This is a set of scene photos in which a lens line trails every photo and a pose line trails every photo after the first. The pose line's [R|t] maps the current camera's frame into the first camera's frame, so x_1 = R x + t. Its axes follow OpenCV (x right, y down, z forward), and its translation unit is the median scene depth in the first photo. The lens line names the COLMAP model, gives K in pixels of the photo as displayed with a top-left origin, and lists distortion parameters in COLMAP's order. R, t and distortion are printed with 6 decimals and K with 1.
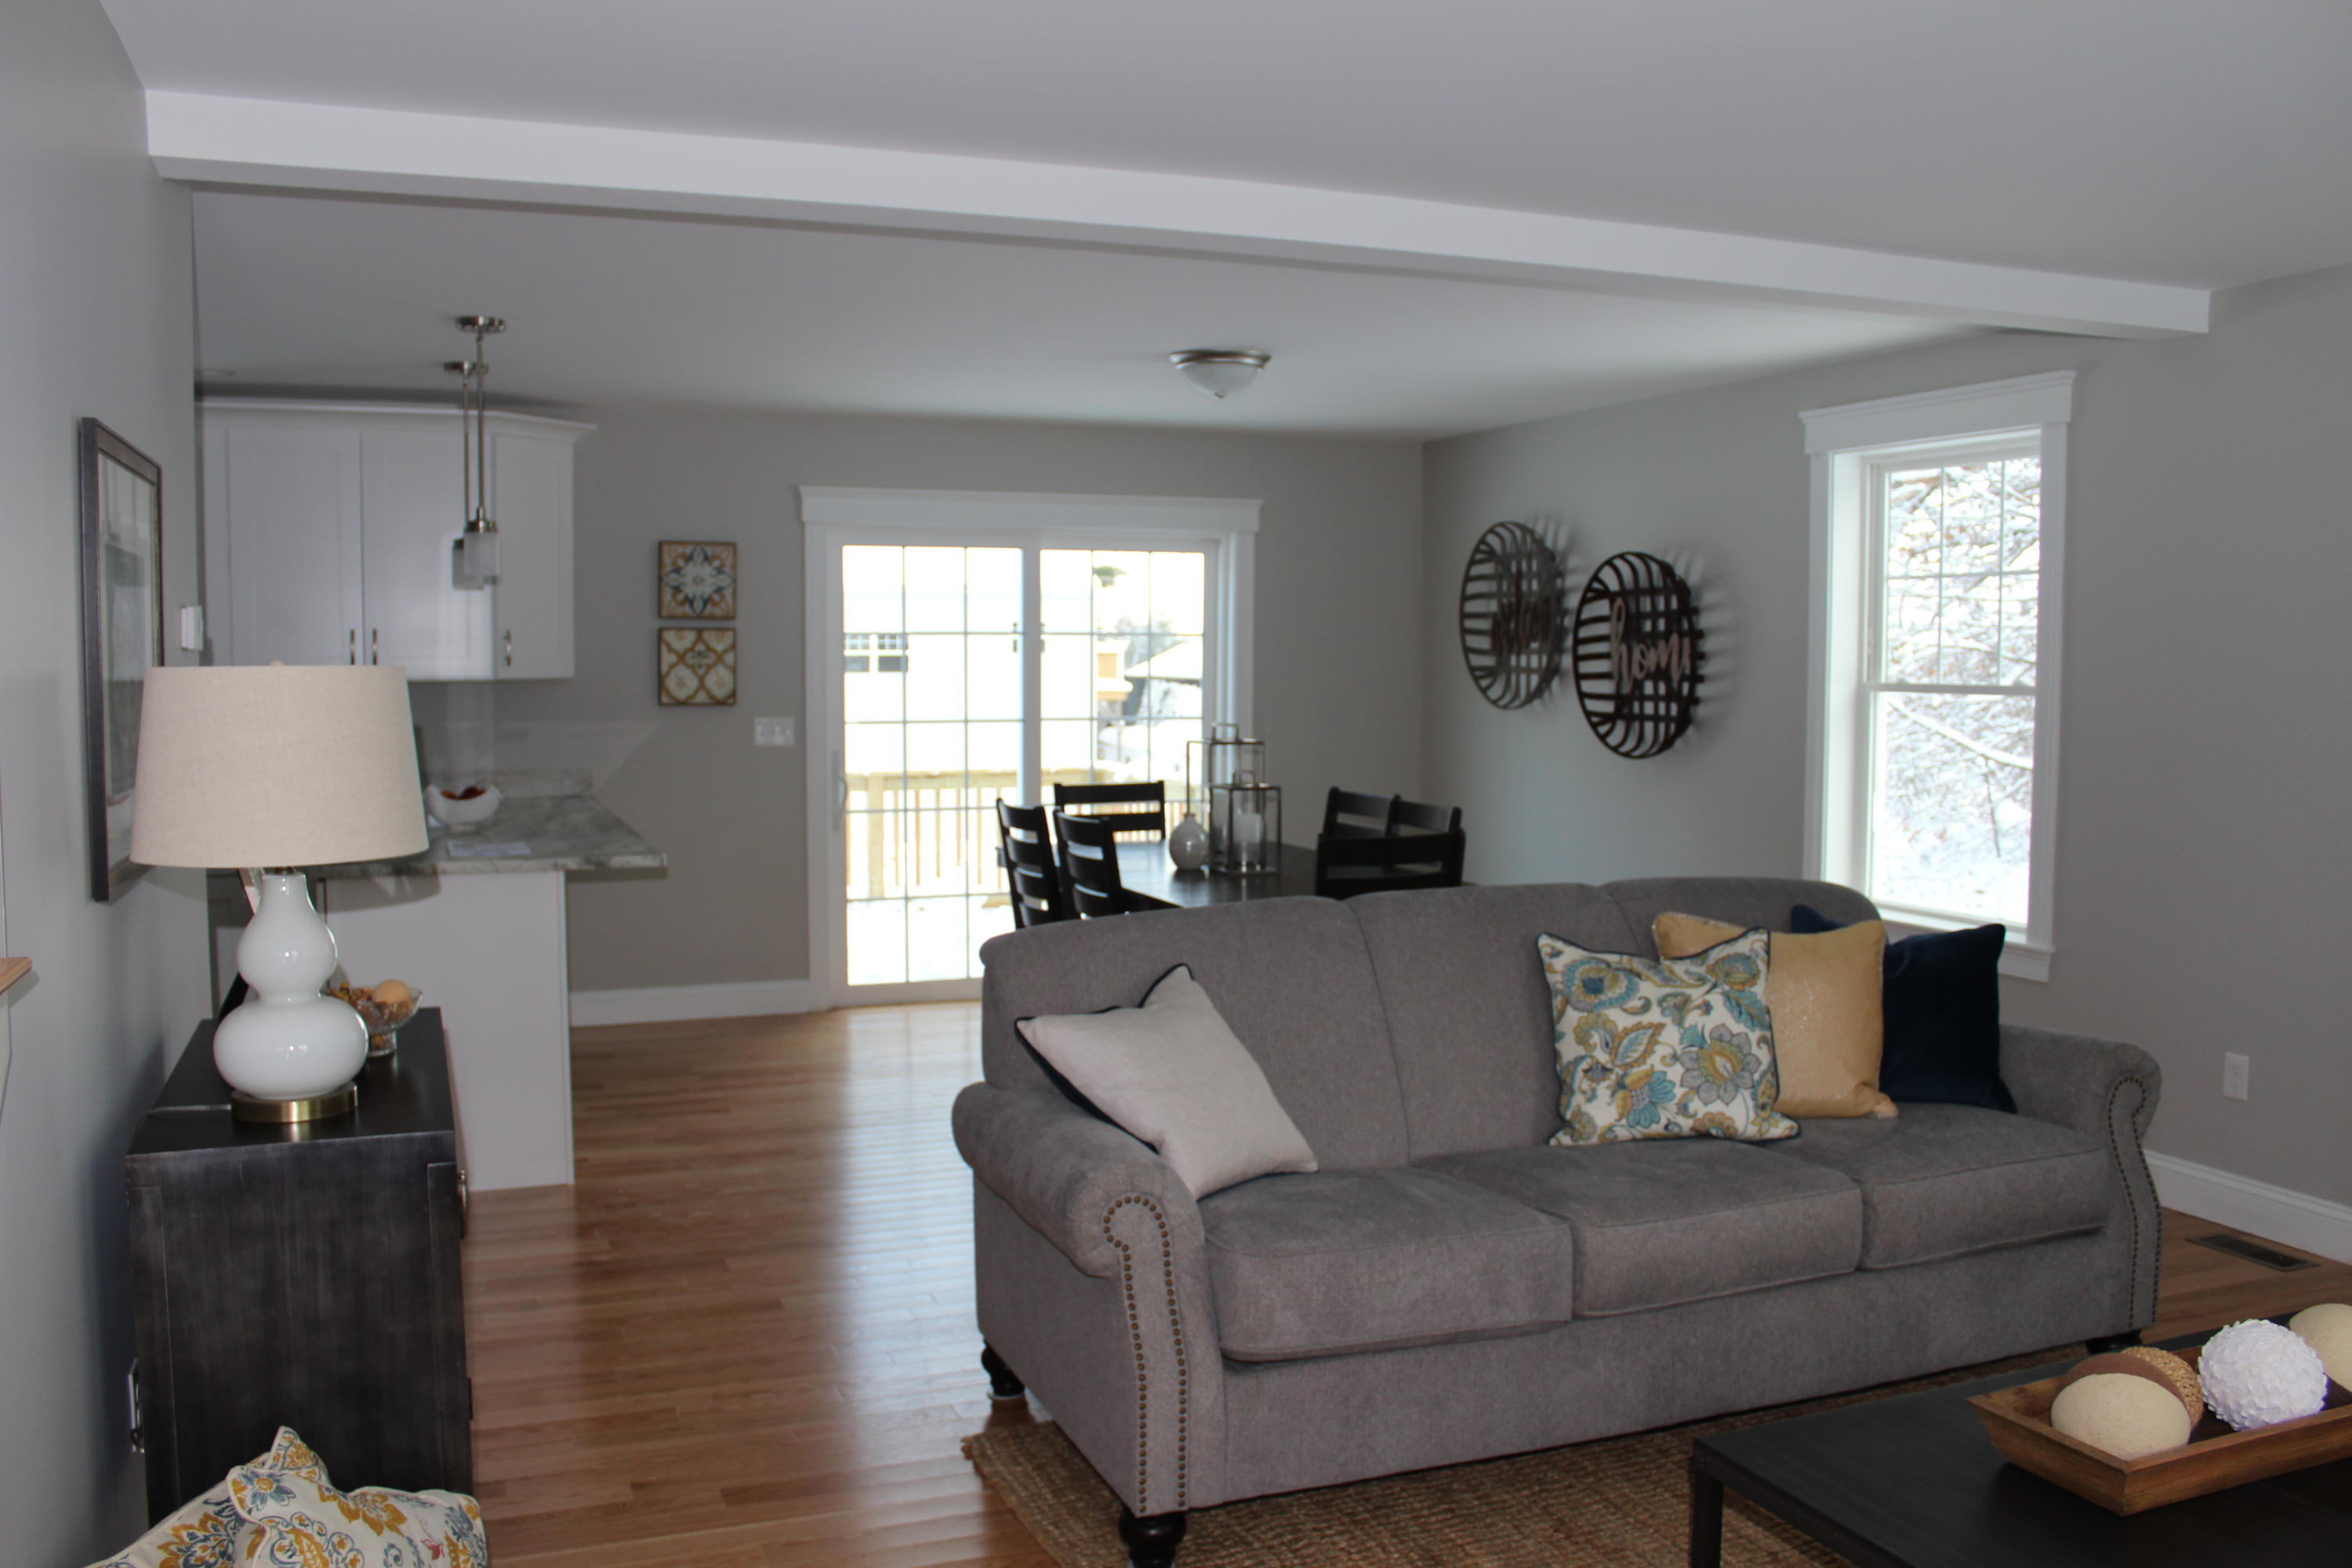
lens RADIAL K [[1933.9, 0, 1163.3], [0, 1933.9, 792.3], [0, 0, 1]] dist [-0.171515, 0.134880]
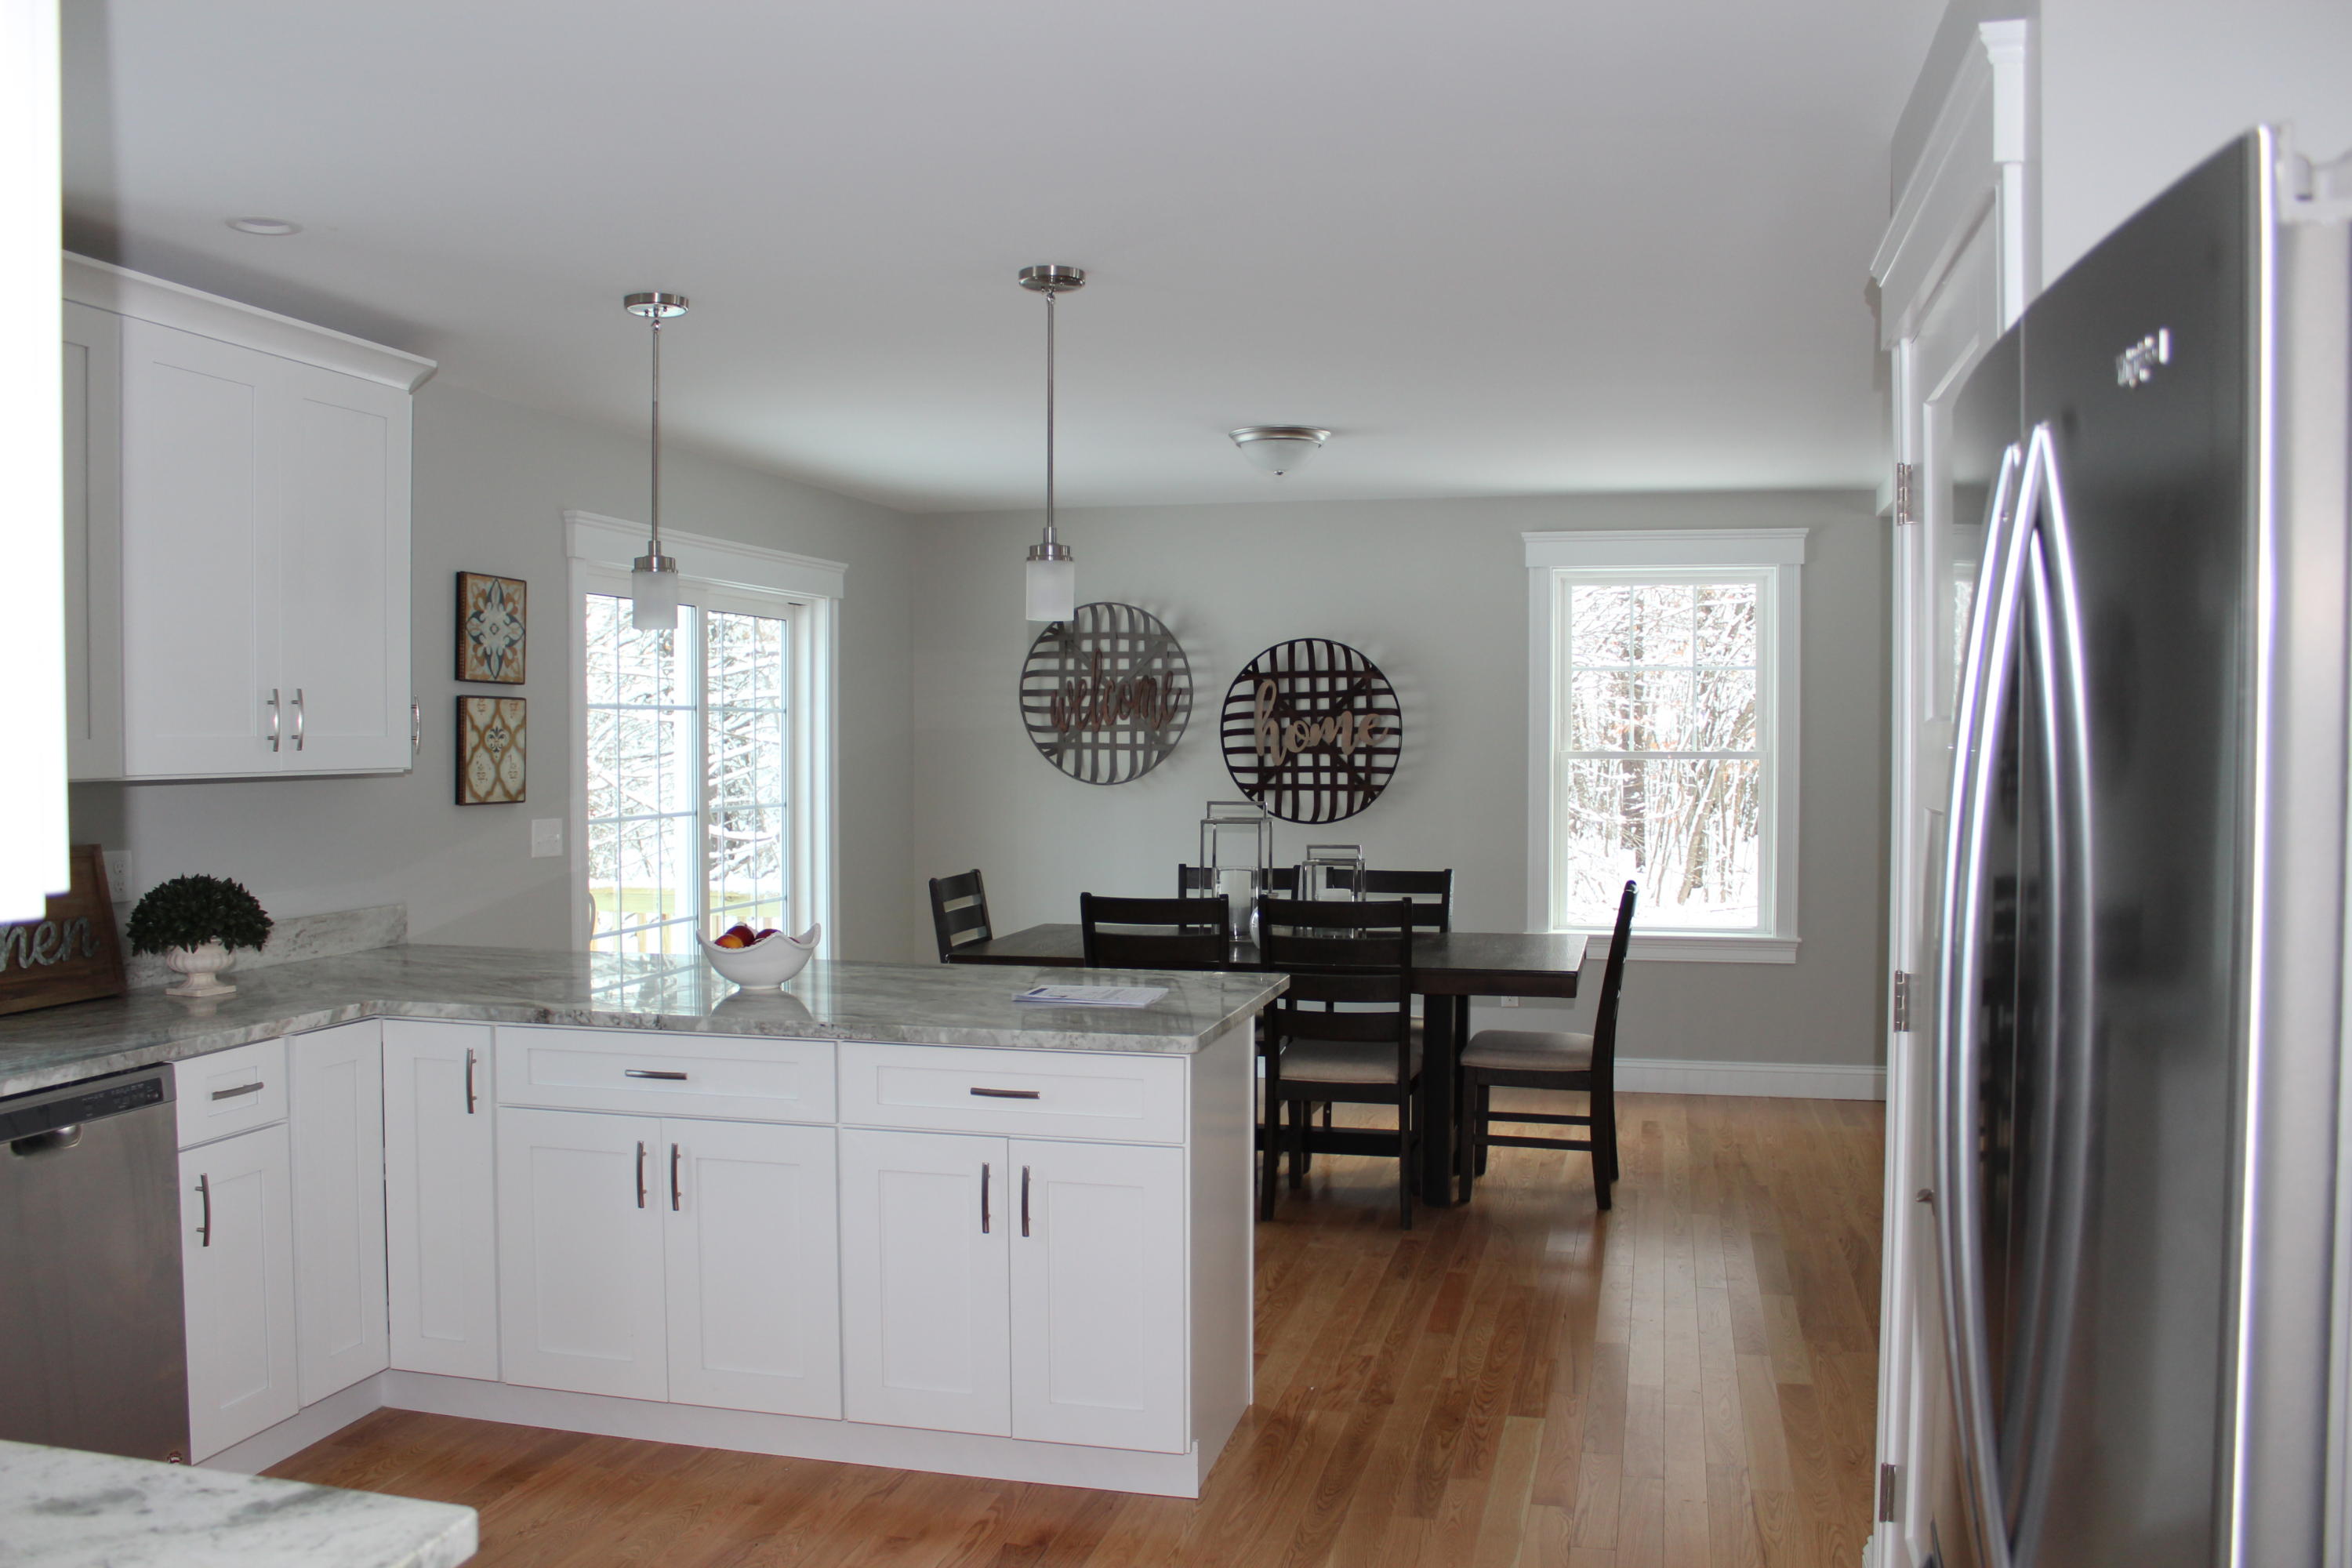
lens RADIAL K [[1933.9, 0, 1163.3], [0, 1933.9, 792.3], [0, 0, 1]] dist [-0.171515, 0.134880]
pose [[0.588345, -0.027020, 0.808158, -0.671617], [0.059684, 0.998166, -0.010078, -0.028136], [-0.806404, 0.054164, 0.588879, 0.385271]]
